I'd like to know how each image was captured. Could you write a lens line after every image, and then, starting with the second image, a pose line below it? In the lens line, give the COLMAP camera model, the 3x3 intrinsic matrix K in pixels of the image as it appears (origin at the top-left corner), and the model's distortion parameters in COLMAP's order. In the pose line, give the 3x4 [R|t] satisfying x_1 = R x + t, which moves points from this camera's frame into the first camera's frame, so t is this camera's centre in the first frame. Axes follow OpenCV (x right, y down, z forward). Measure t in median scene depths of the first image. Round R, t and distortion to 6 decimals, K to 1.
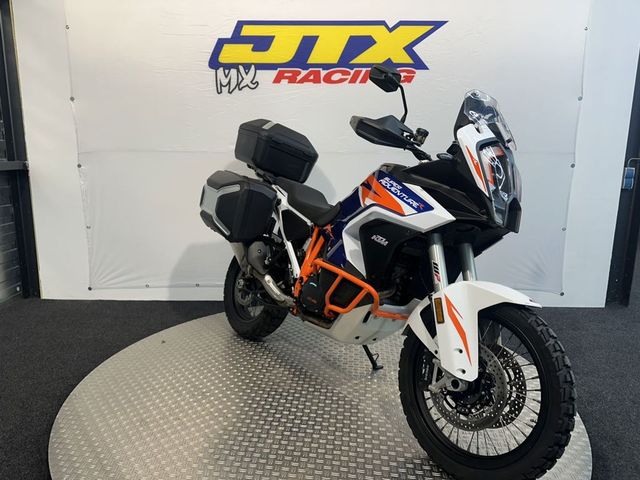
lens RADIAL K [[453.2, 0, 319.7], [0, 453.2, 240.9], [0, 0, 1]] dist [0.040624, -0.042330]
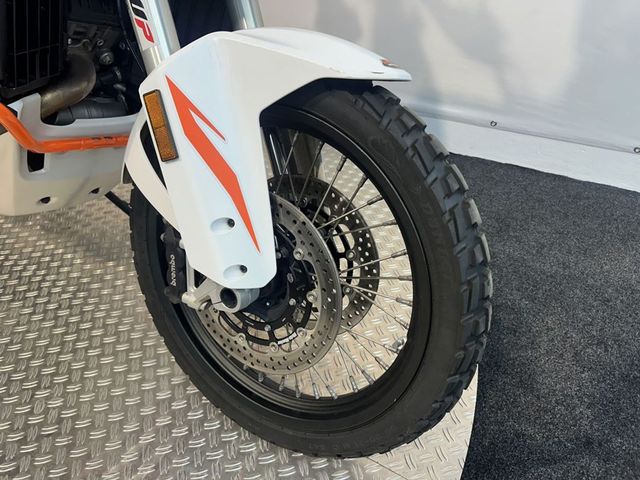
lens RADIAL K [[453.2, 0, 316.9], [0, 453.2, 237.3], [0, 0, 1]] dist [0.040624, -0.042330]
pose [[0.932937, -0.245674, 0.263198, 0.346888], [0.096738, 0.875186, 0.474015, 0.091141], [-0.346801, -0.416765, 0.840260, 0.806616]]
